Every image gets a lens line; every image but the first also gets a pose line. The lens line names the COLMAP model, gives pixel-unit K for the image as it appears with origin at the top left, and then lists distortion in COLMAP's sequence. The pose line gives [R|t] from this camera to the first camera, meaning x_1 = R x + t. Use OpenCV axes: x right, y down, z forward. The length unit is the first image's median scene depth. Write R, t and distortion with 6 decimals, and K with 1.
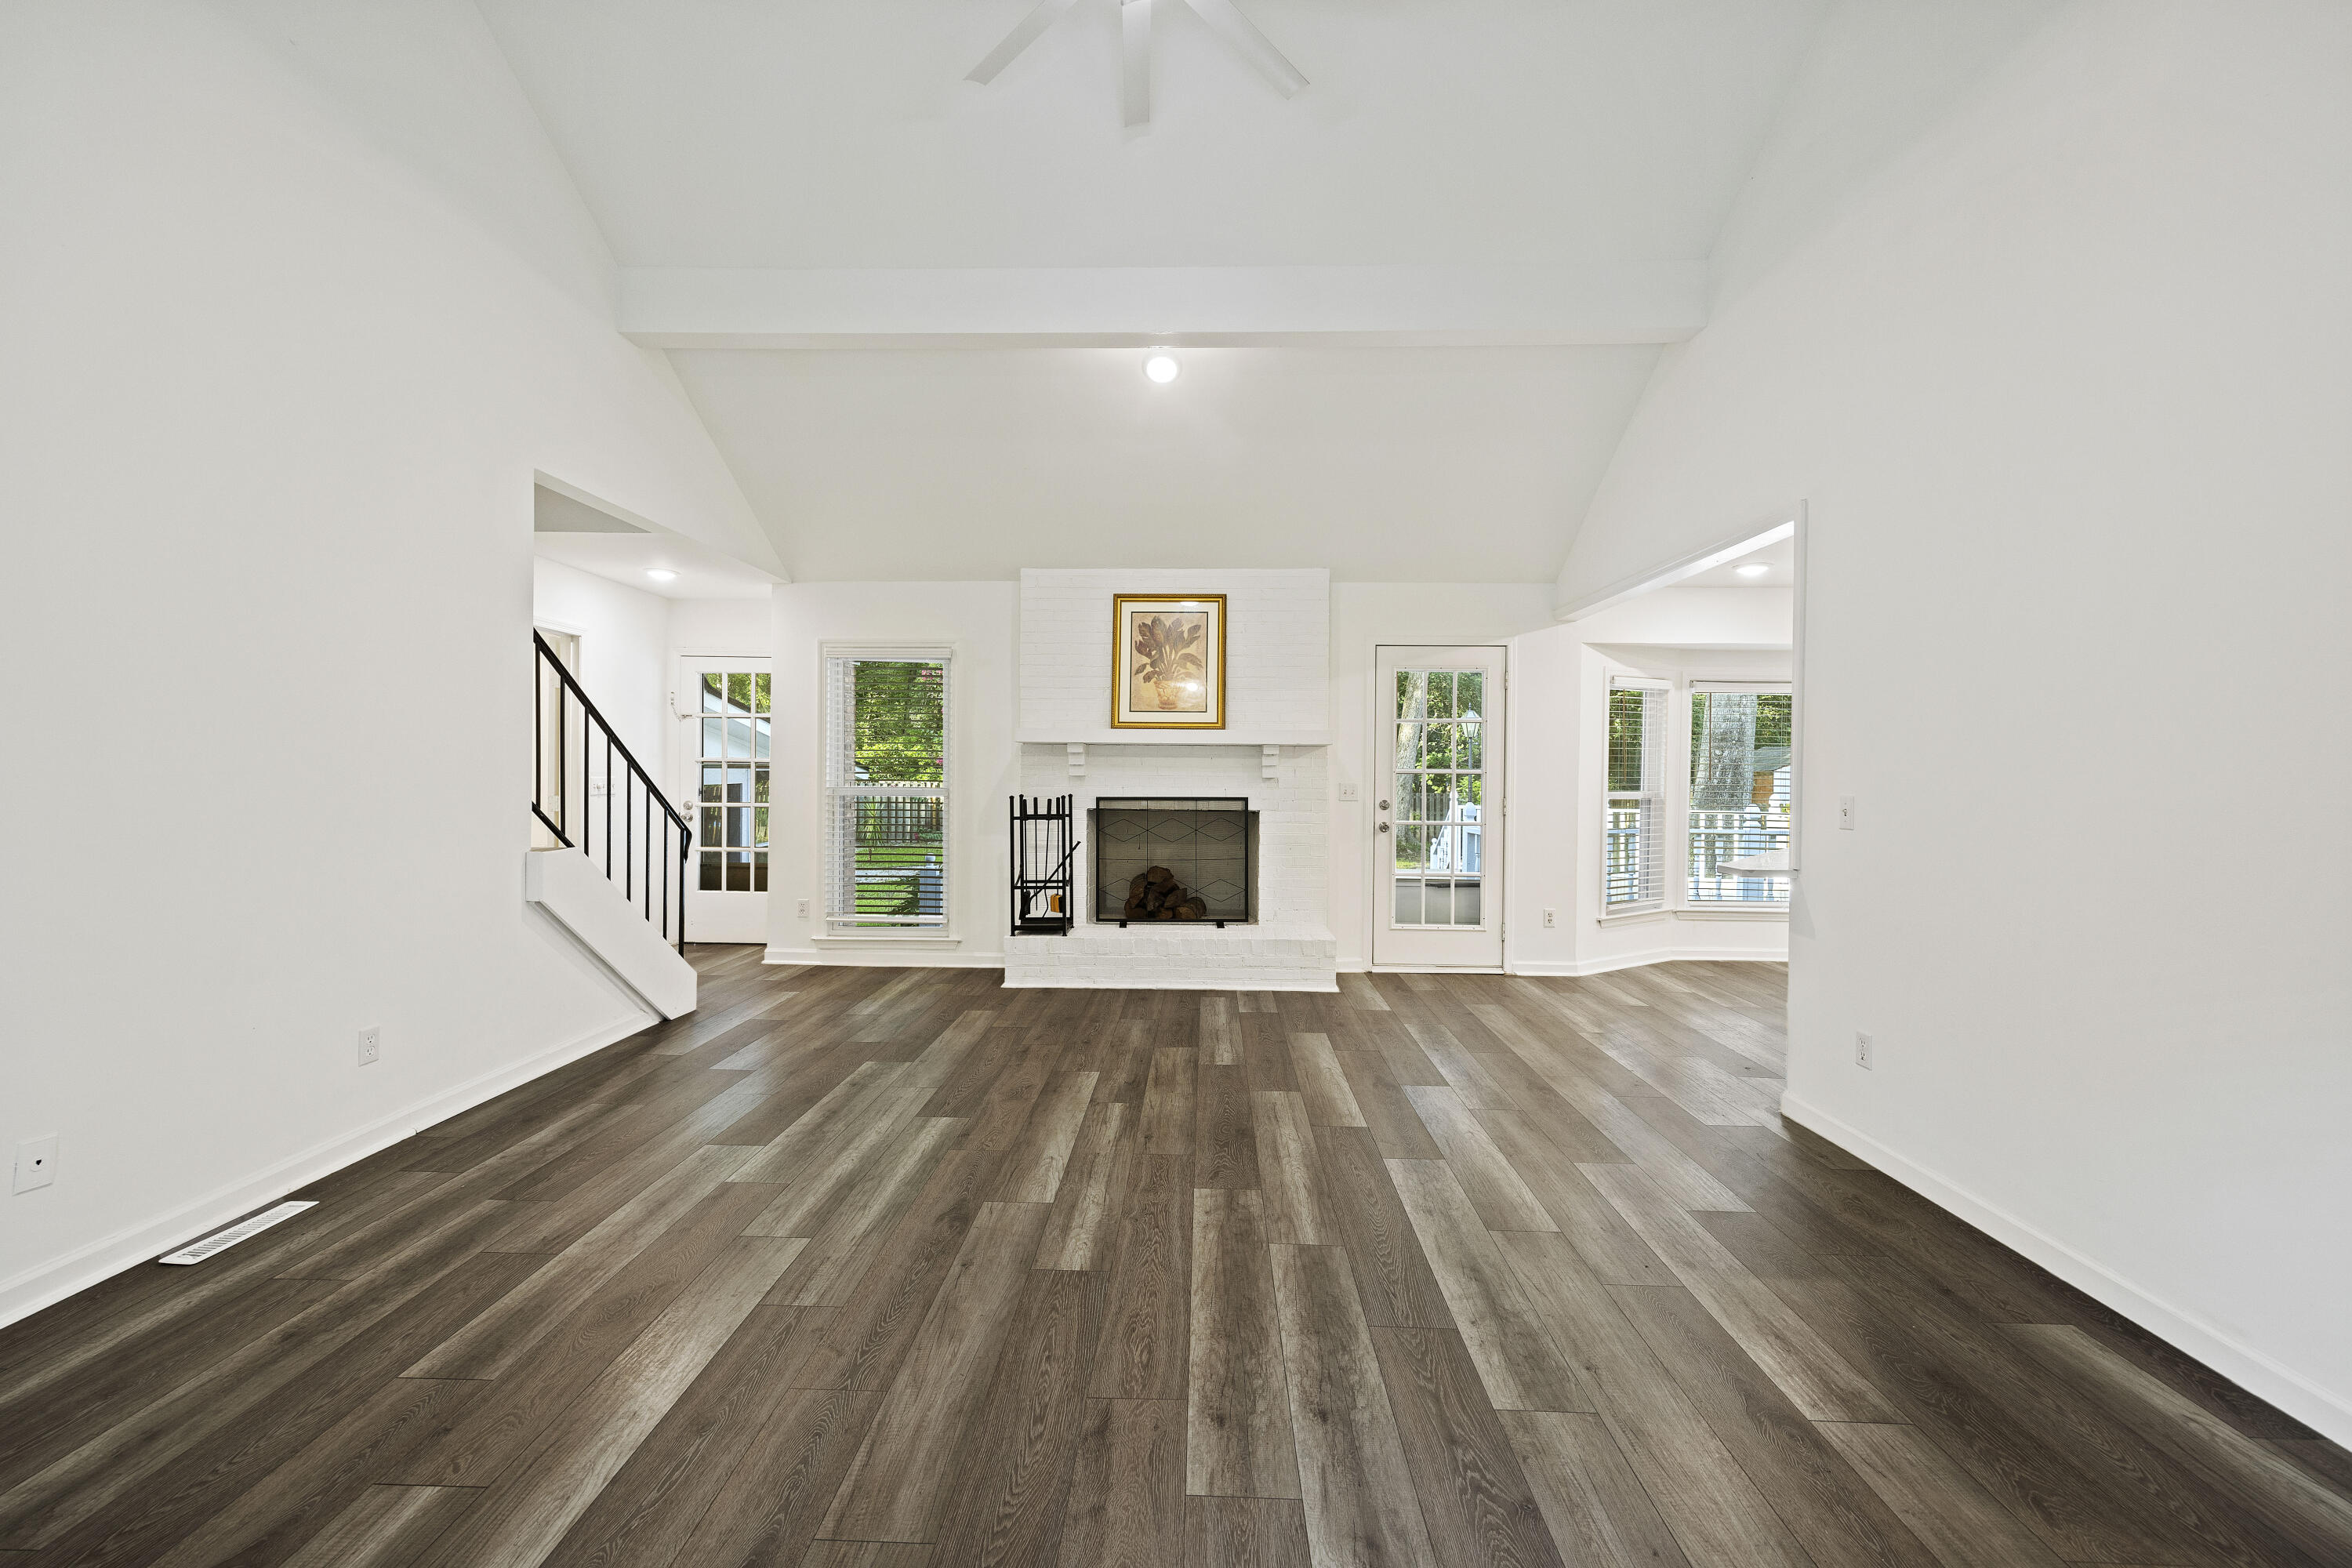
lens RADIAL K [[948.2, 0, 1183.7], [0, 948.2, 791.7], [0, 0, 1]] dist [0.005915, -0.000295]
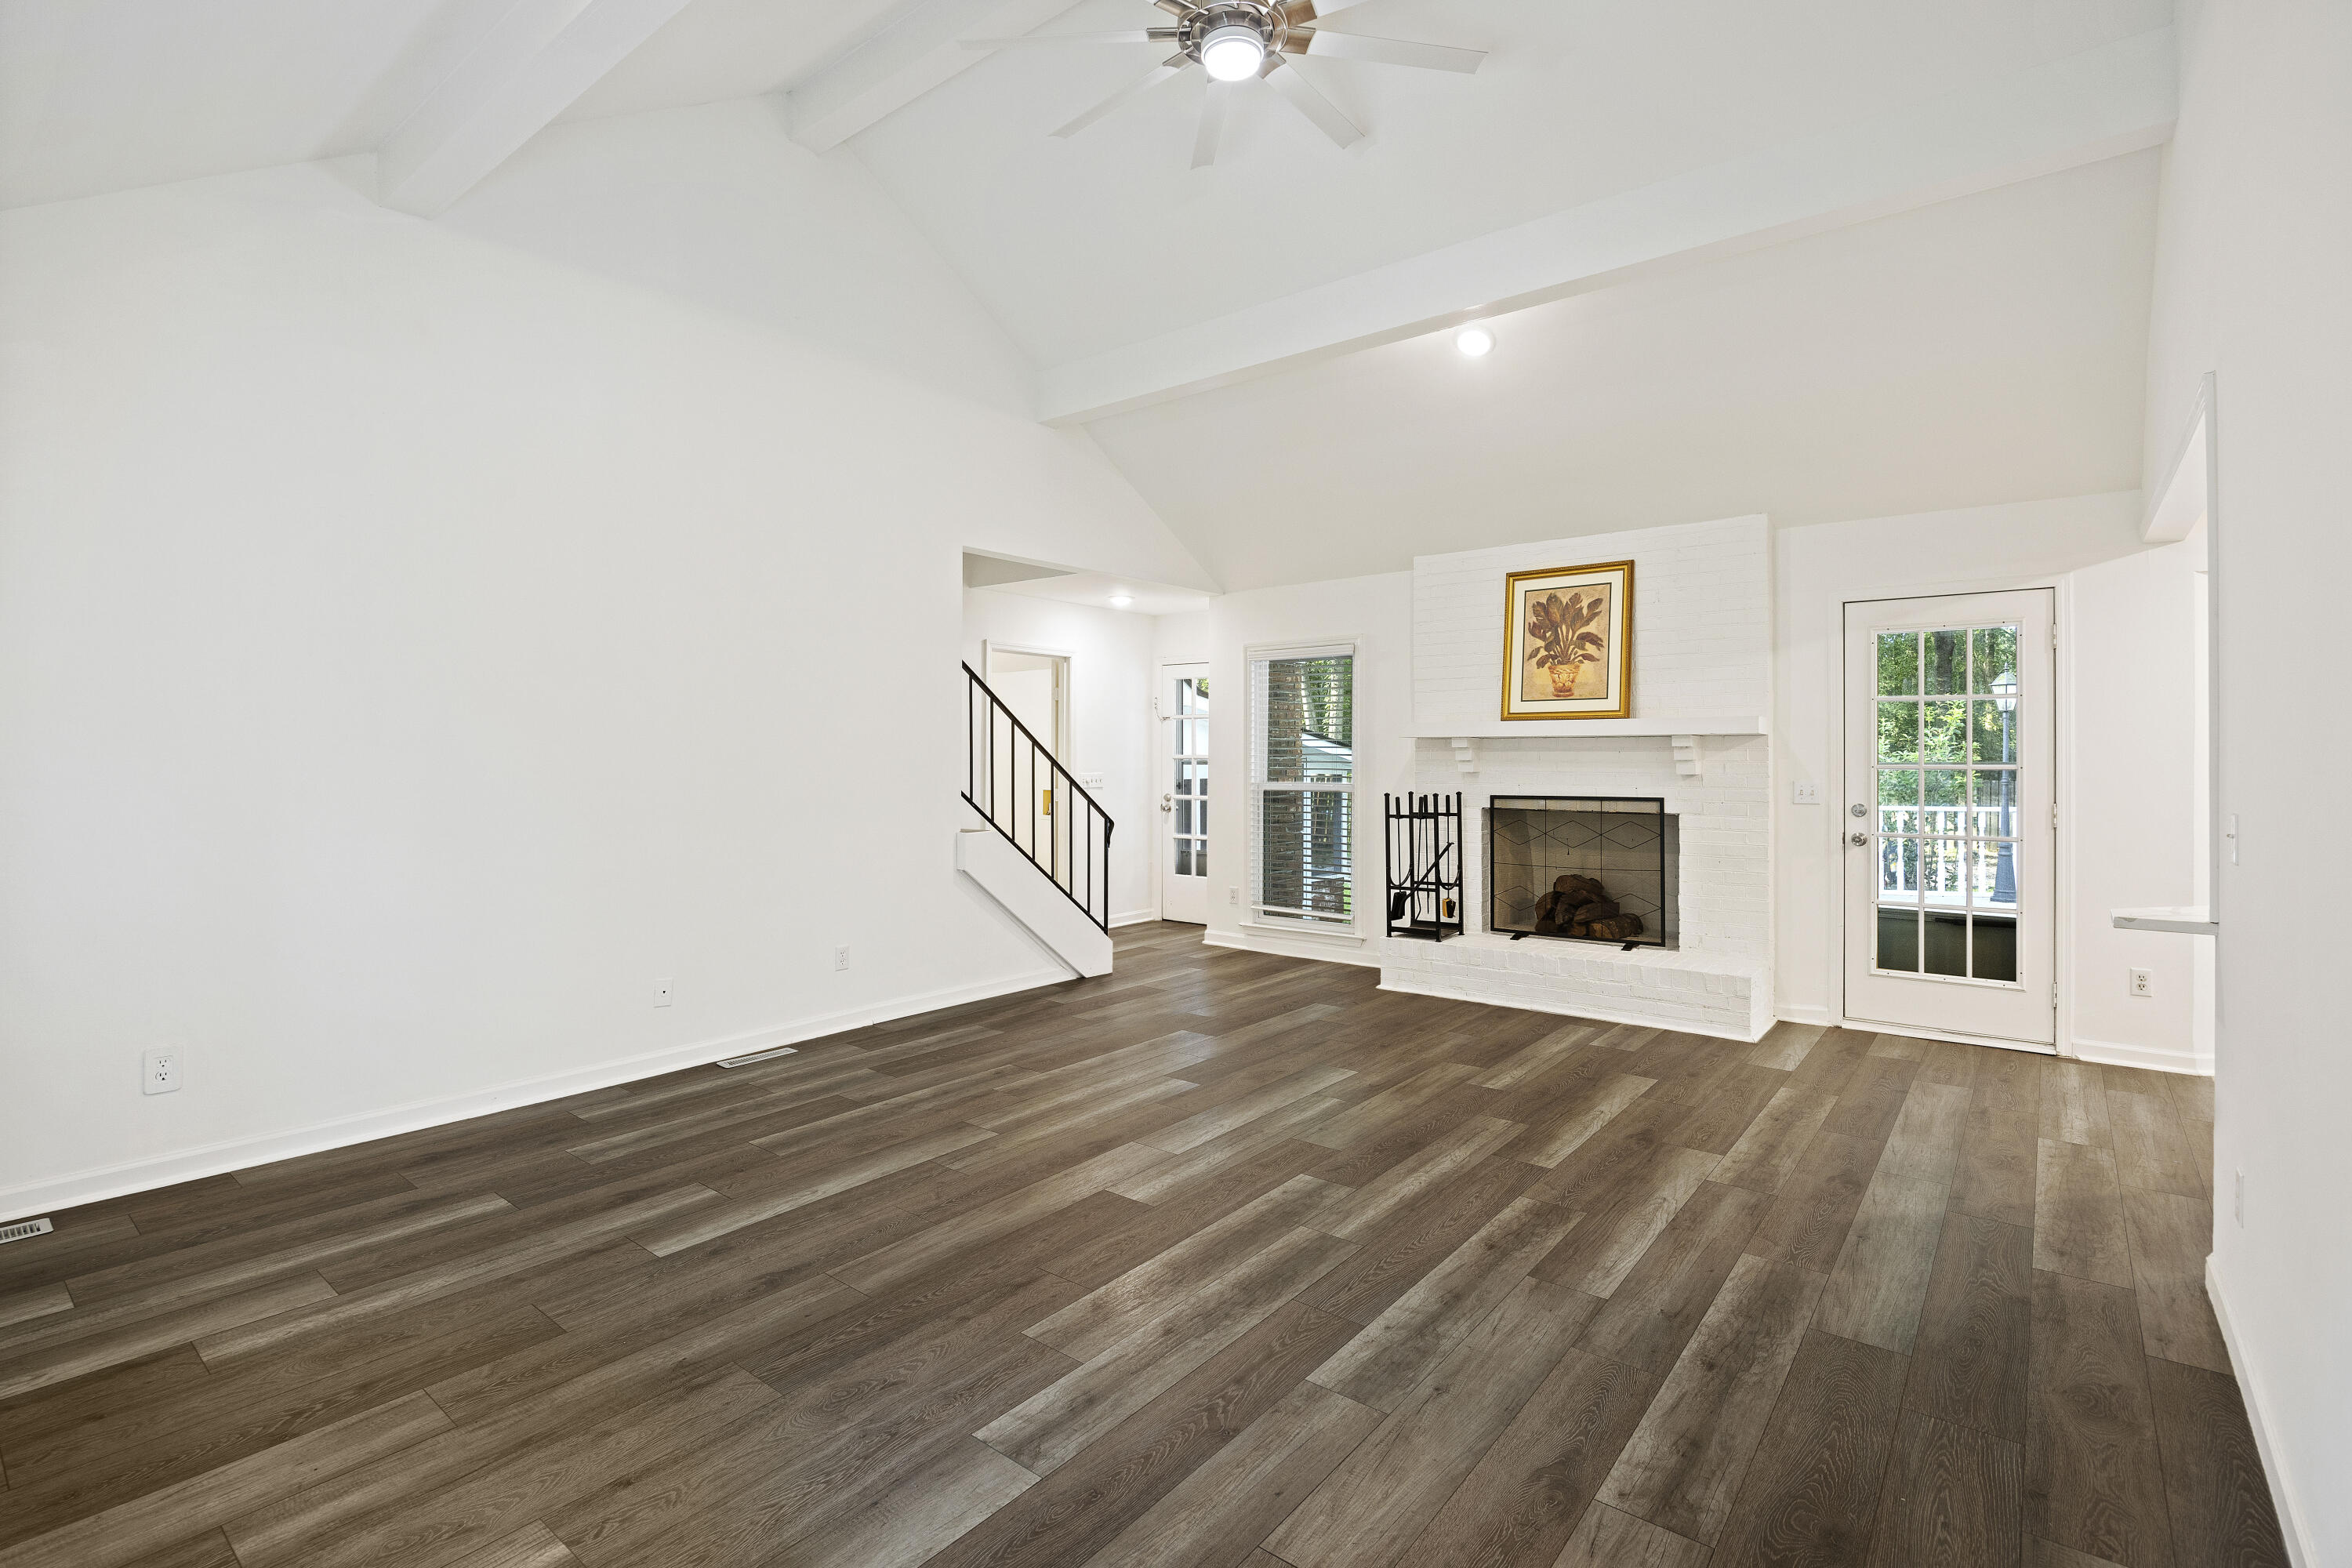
lens RADIAL K [[1090.4, 0, 1185.8], [0, 1090.4, 764.4], [0, 0, 1]] dist [-0.024274, 0.000307]
pose [[0.799837, -0.003370, -0.600208, 0.396069], [-0.005665, 0.999897, -0.013162, -0.011246], [0.600191, 0.013928, 0.799735, -0.027510]]
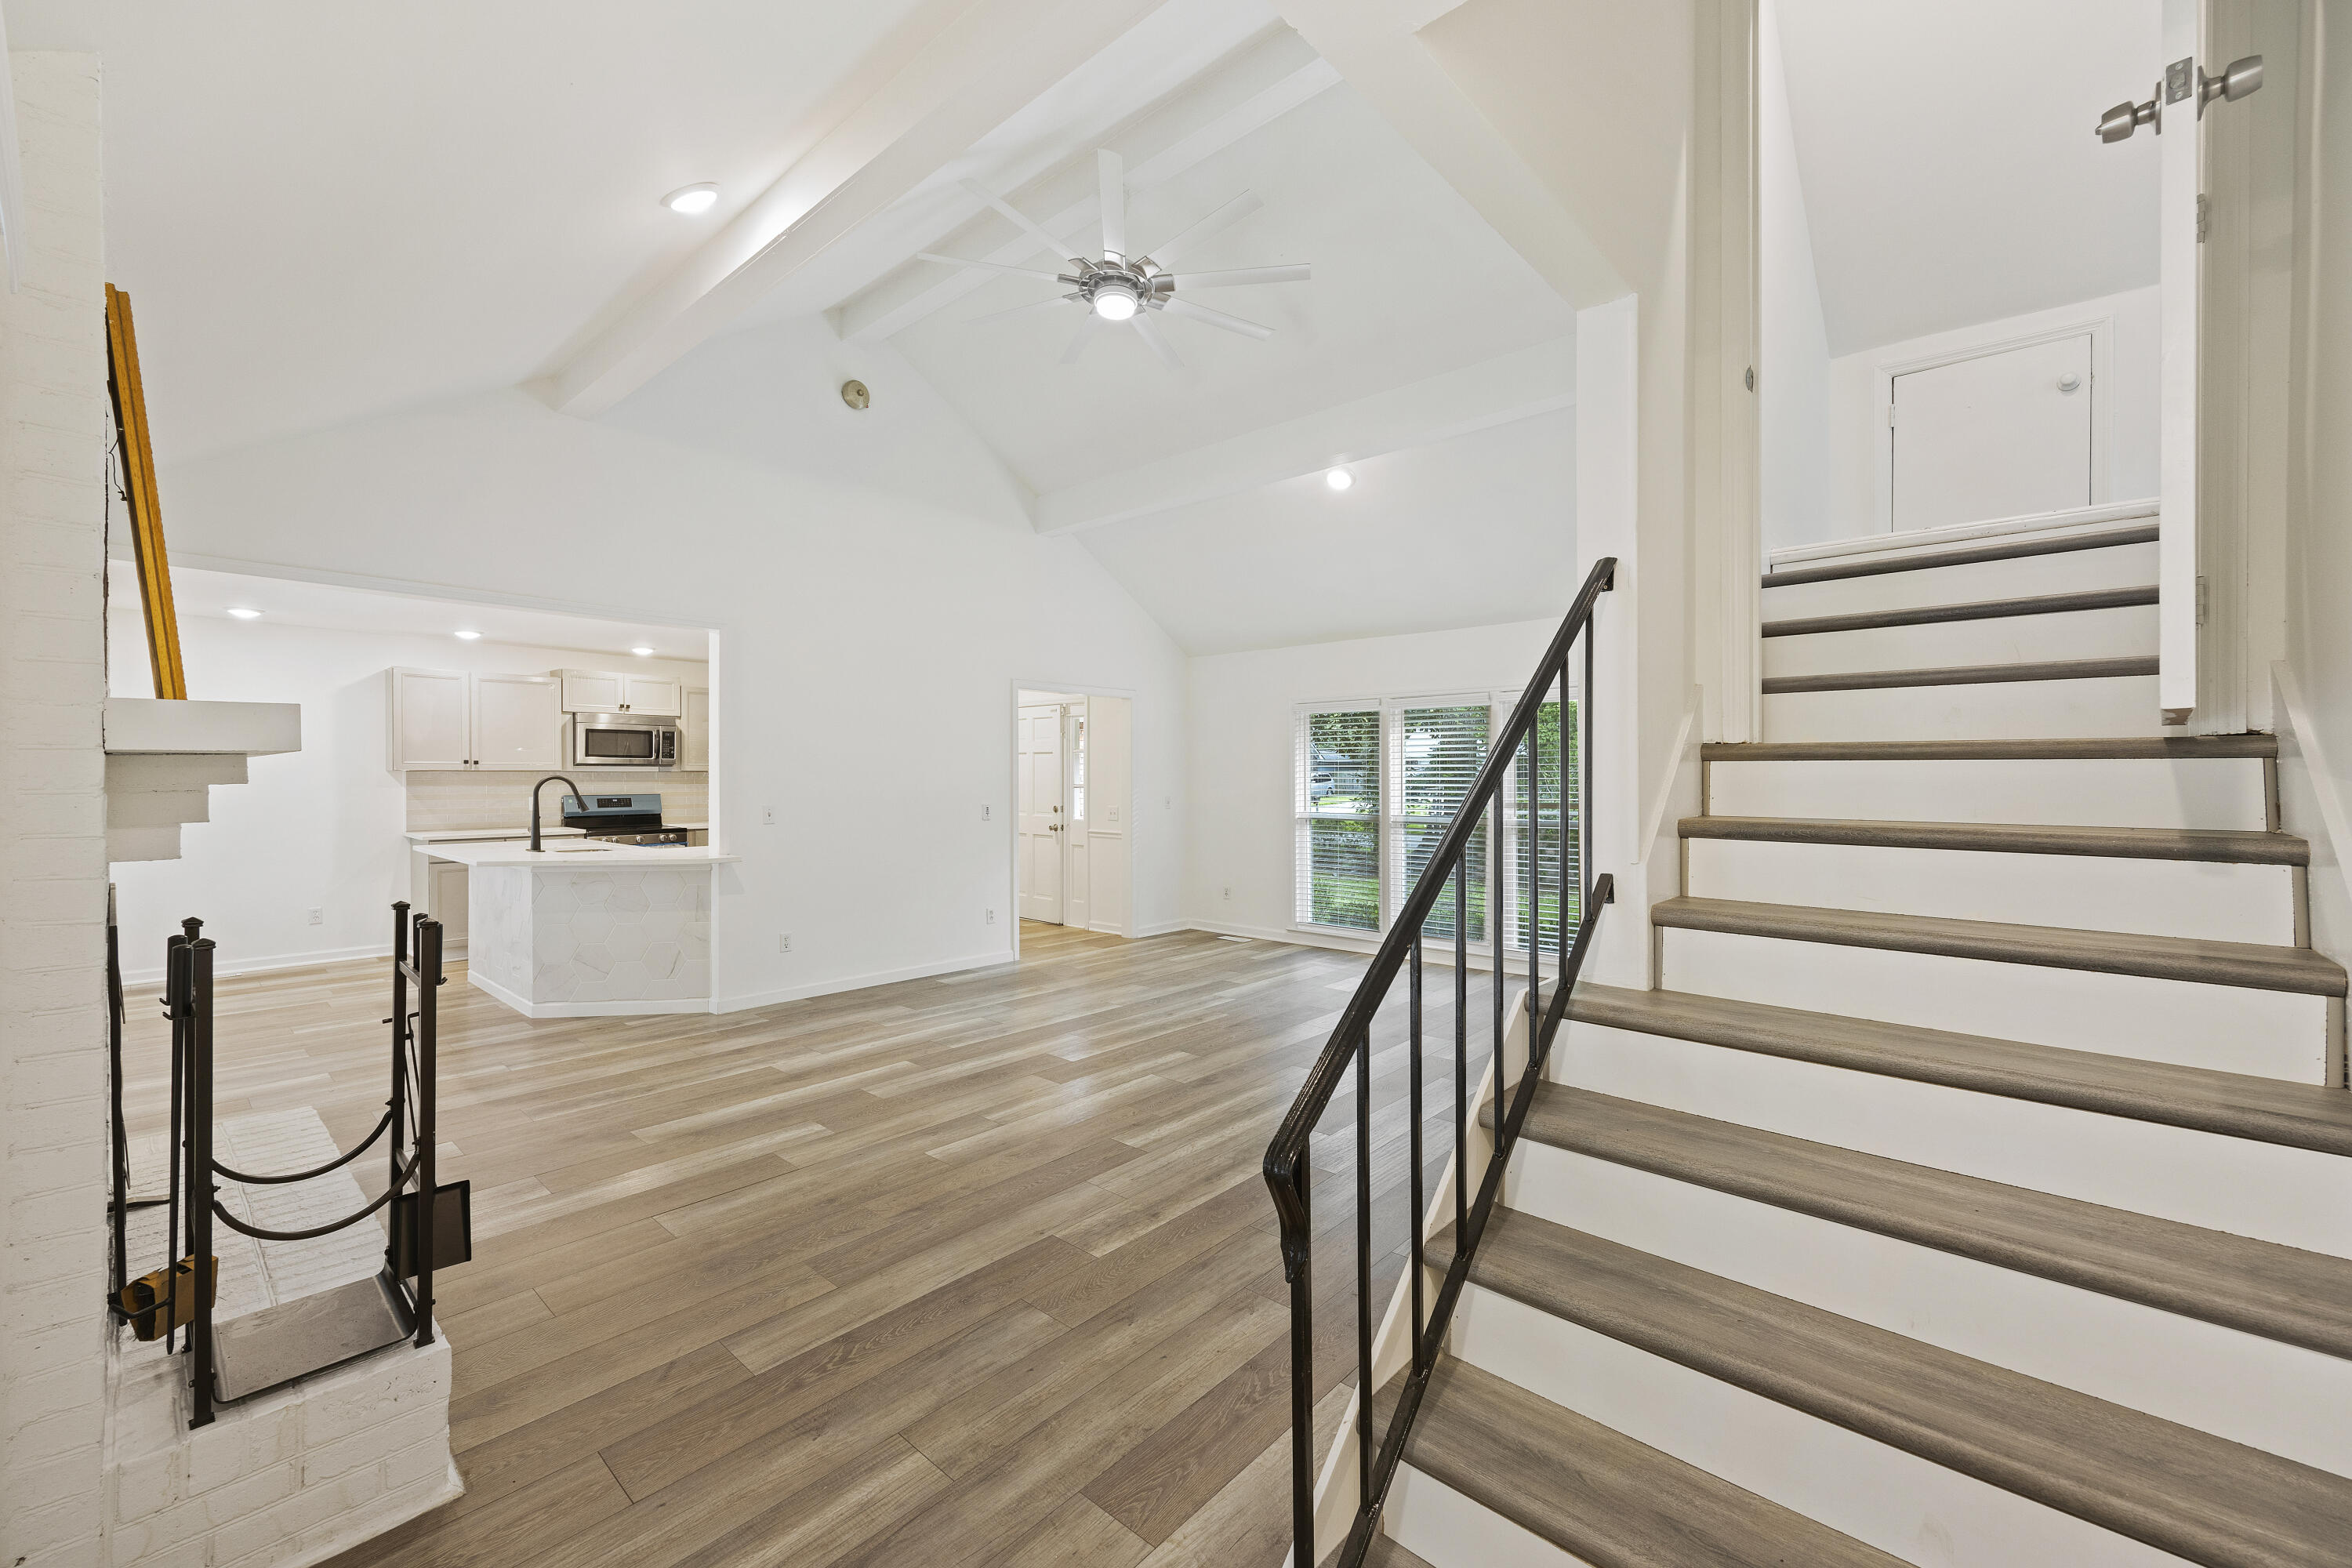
lens RADIAL K [[948.2, 0, 1175.0], [0, 948.2, 773.5], [0, 0, 1]] dist [0.005915, -0.000295]
pose [[-0.761095, -0.007320, 0.648599, -0.718221], [0.008043, 0.999753, 0.020721, -0.059530], [-0.648590, 0.020987, -0.760848, 1.309686]]
